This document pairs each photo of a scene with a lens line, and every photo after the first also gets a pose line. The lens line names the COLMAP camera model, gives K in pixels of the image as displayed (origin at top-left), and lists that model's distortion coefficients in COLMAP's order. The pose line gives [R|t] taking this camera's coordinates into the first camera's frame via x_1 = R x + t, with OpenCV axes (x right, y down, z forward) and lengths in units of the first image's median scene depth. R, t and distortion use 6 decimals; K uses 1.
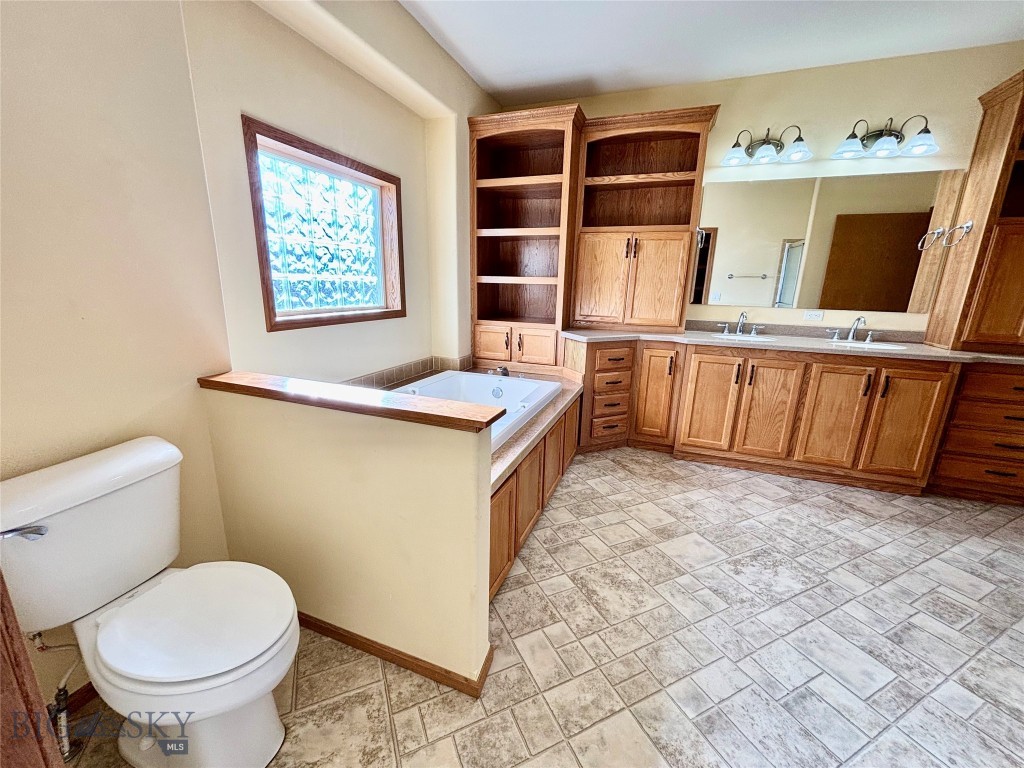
lens RADIAL K [[412.0, 0, 510.3], [0, 412.0, 384.5], [0, 0, 1]] dist [-0.002002, 0.001239]
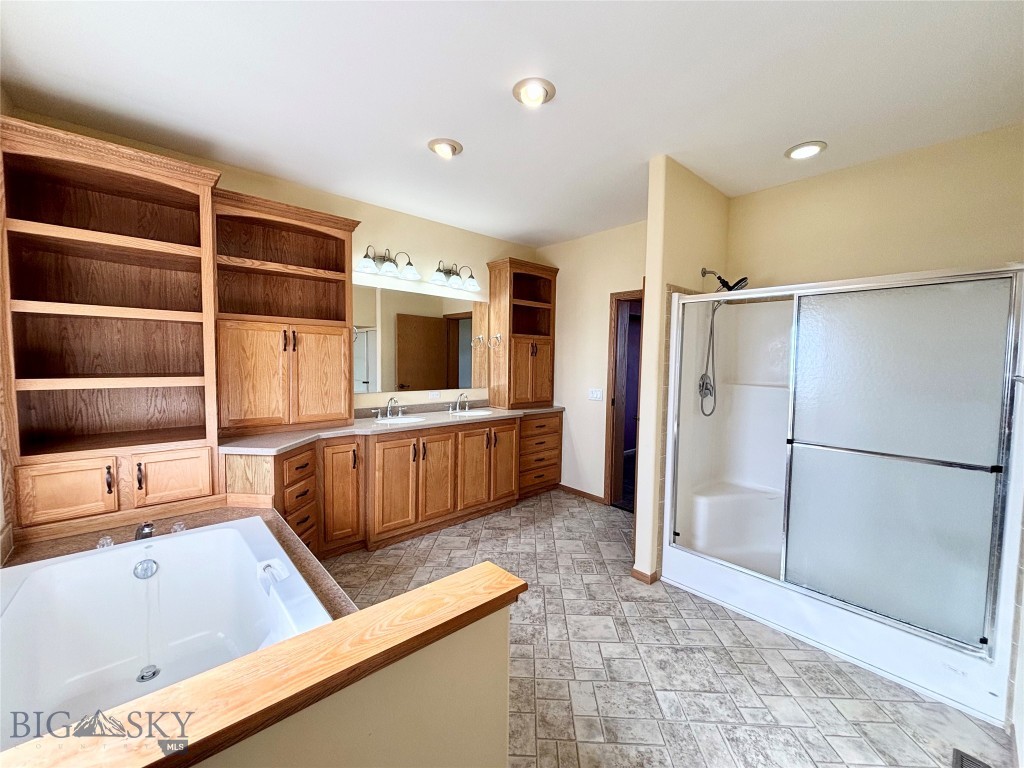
lens RADIAL K [[412.0, 0, 516.2], [0, 412.0, 380.8], [0, 0, 1]] dist [-0.002002, 0.001239]
pose [[0.449485, -0.063745, 0.891011, -0.308941], [0.212546, 0.976436, -0.037366, -0.112327], [-0.867633, 0.206176, 0.452442, 0.191159]]
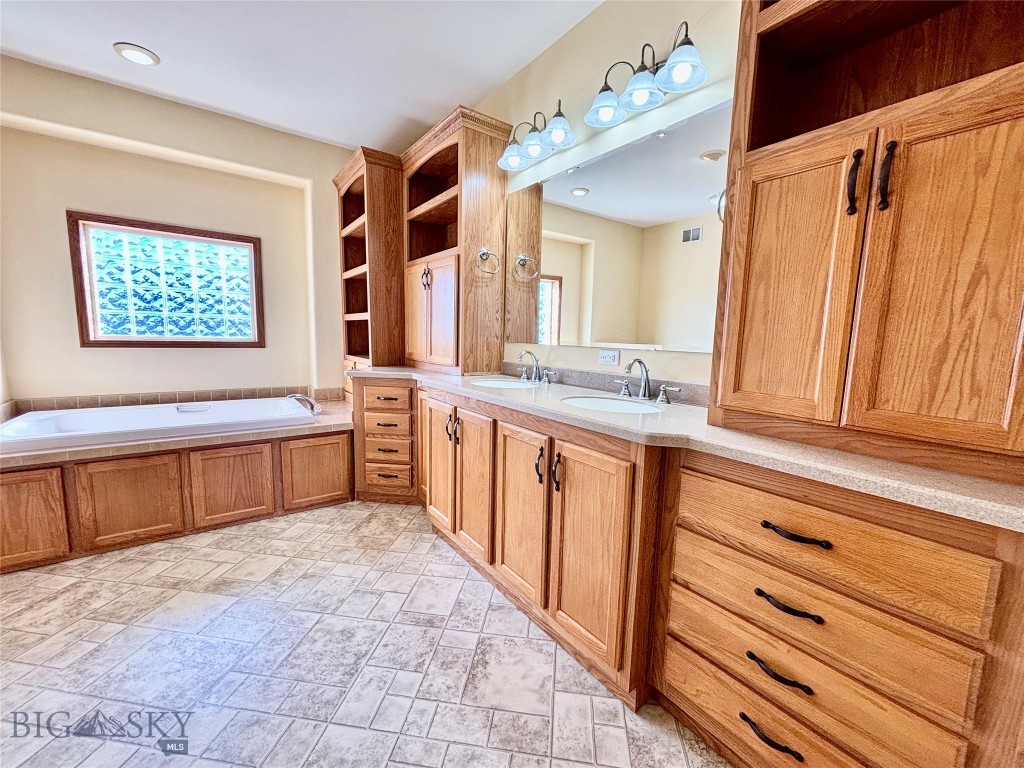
lens RADIAL K [[412.0, 0, 512.2], [0, 412.0, 383.2], [0, 0, 1]] dist [-0.002002, 0.001239]
pose [[0.838795, 0.061499, -0.540963, 1.000533], [-0.139320, 0.984763, -0.104072, -0.040855], [0.526321, 0.162662, 0.834582, 0.402722]]
